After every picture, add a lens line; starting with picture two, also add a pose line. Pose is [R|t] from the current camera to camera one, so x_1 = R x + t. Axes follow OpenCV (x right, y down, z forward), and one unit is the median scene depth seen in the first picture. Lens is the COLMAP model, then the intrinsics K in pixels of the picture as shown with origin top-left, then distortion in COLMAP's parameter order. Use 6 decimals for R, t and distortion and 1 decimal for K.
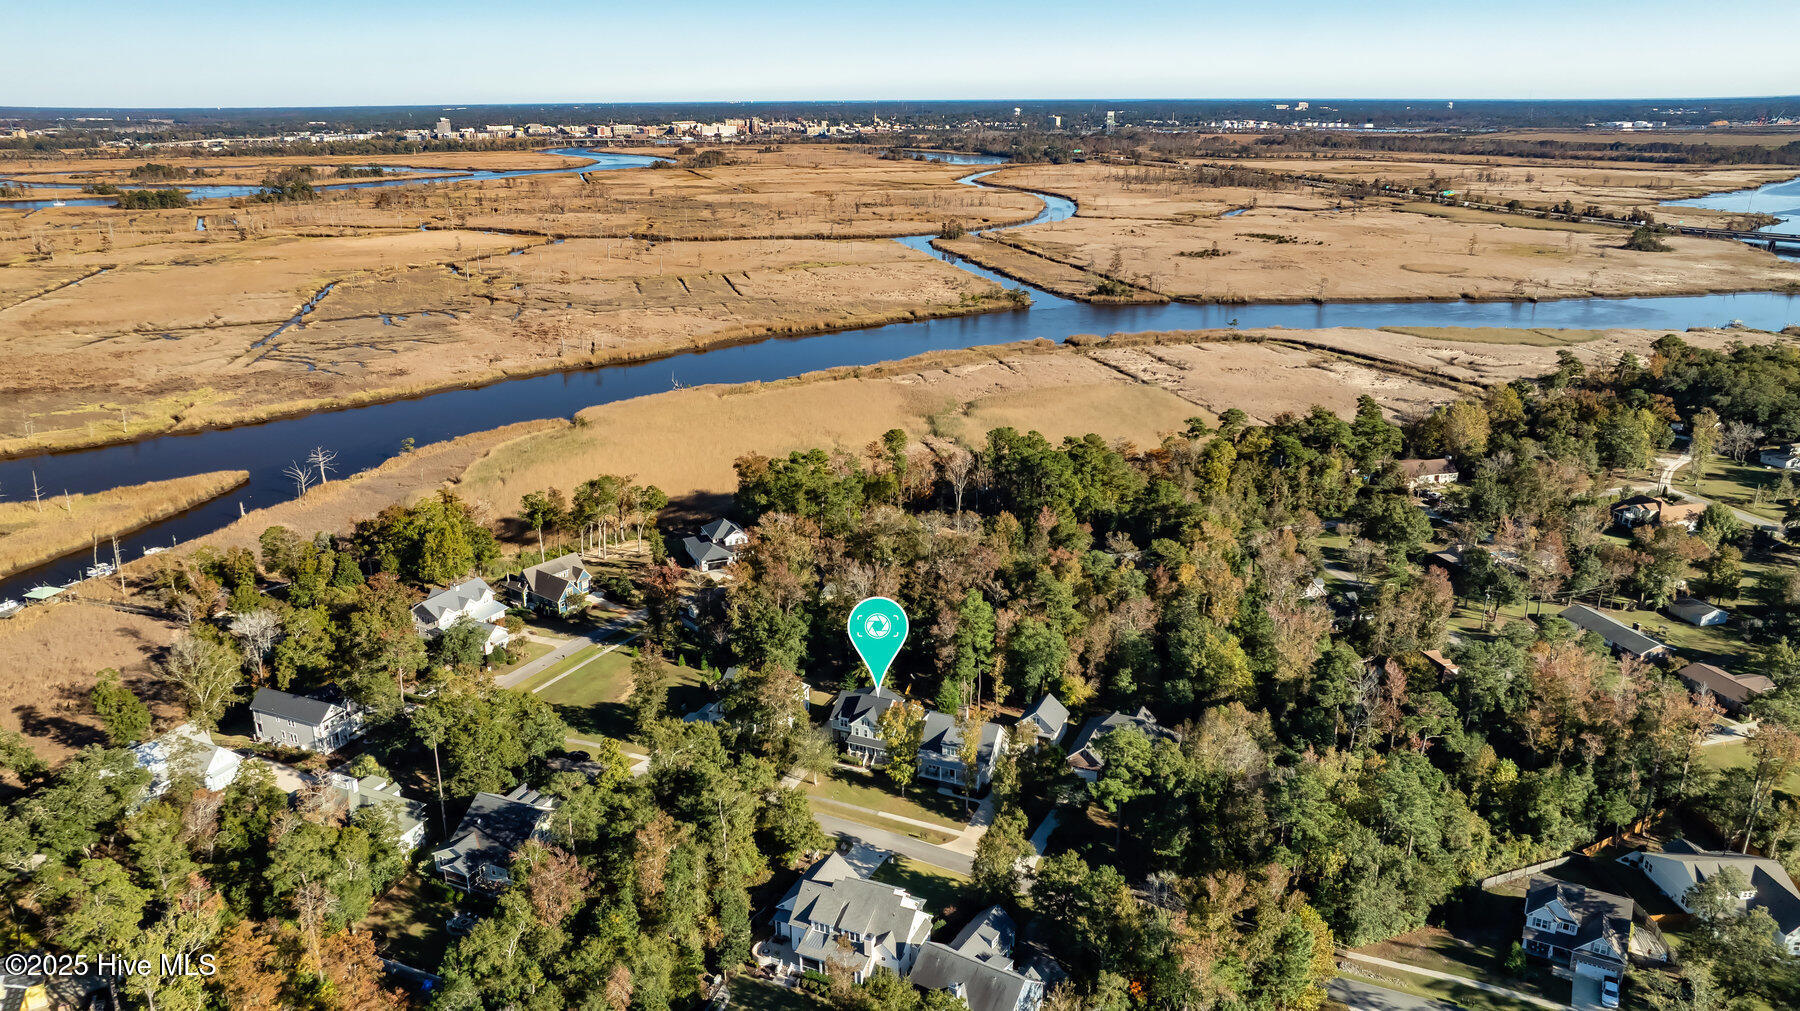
lens RADIAL K [[1270.6, 0, 887.7], [0, 1270.6, 506.5], [0, 0, 1]] dist [-0.047953, 0.056580]
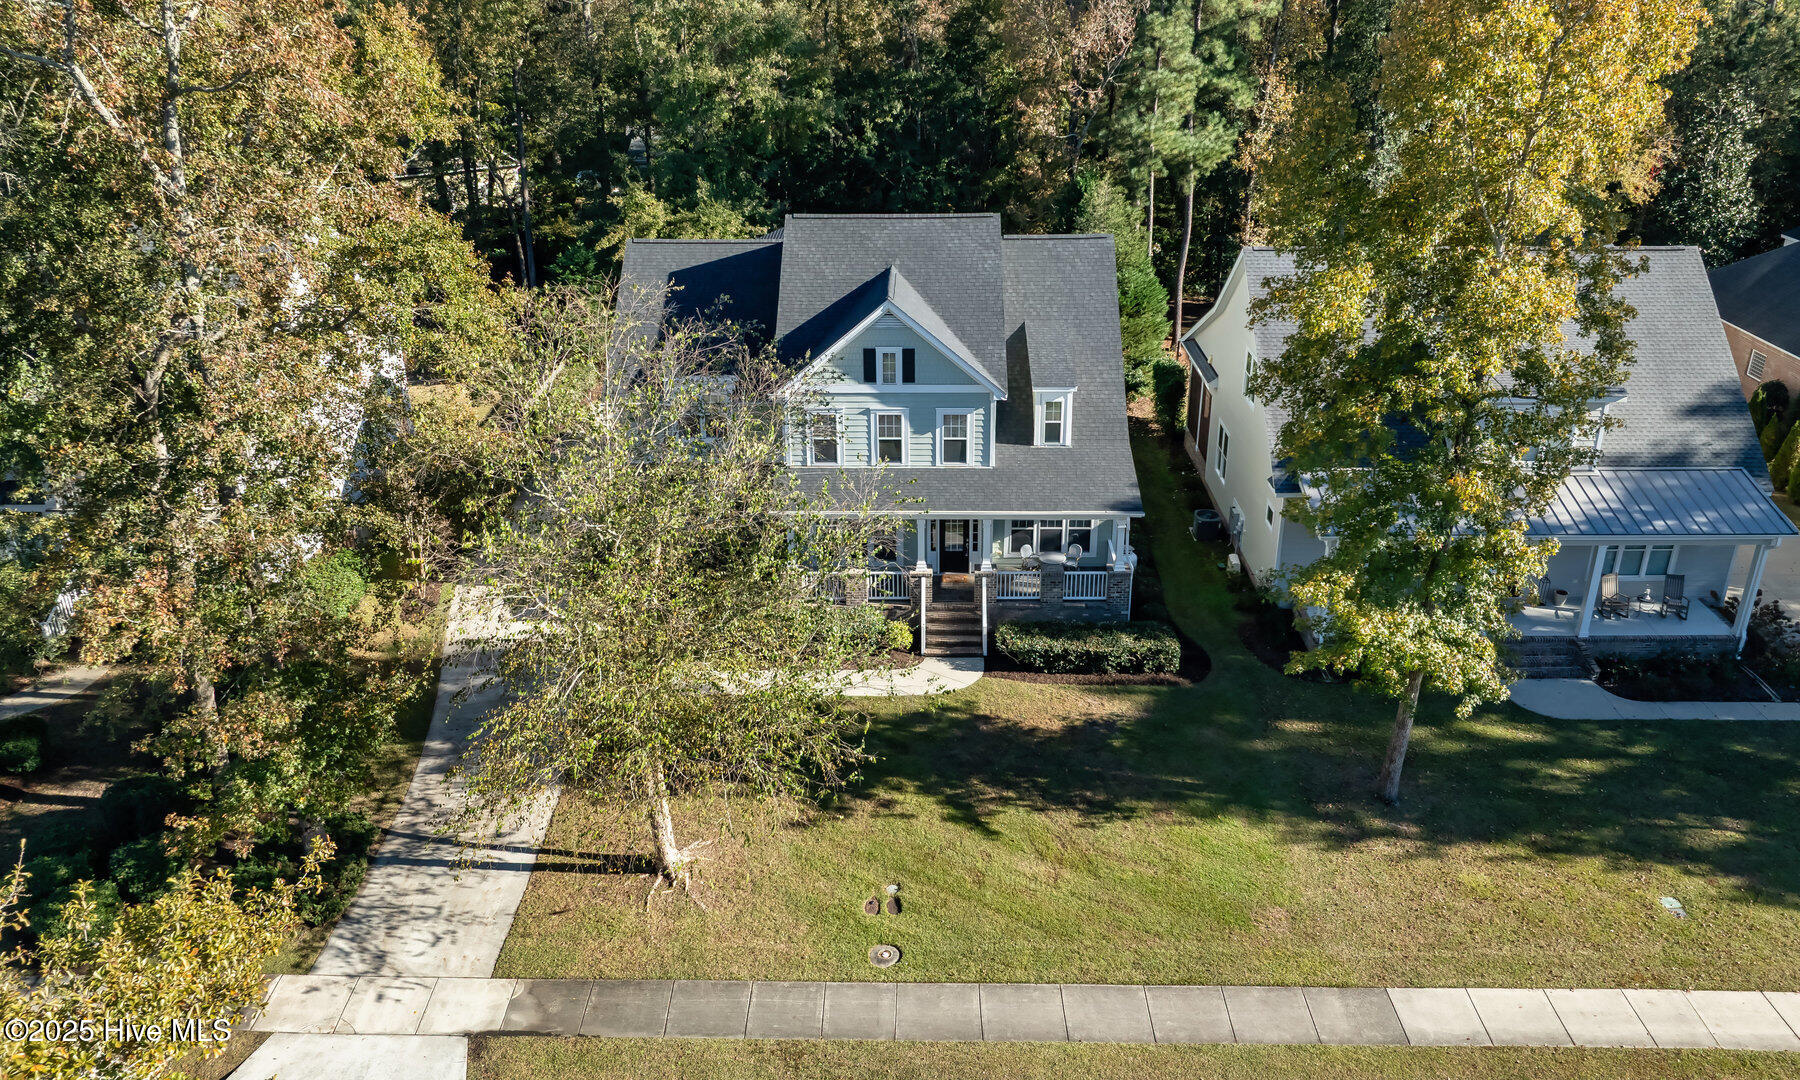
lens RADIAL K [[1359.2, 0, 907.2], [0, 1359.2, 535.2], [0, 0, 1]] dist [-0.002428, -0.047542]
pose [[0.918293, -0.161868, 0.361298, -0.066109], [0.122246, 0.983934, 0.130112, 0.149203], [-0.376554, -0.075314, 0.923328, 0.750213]]
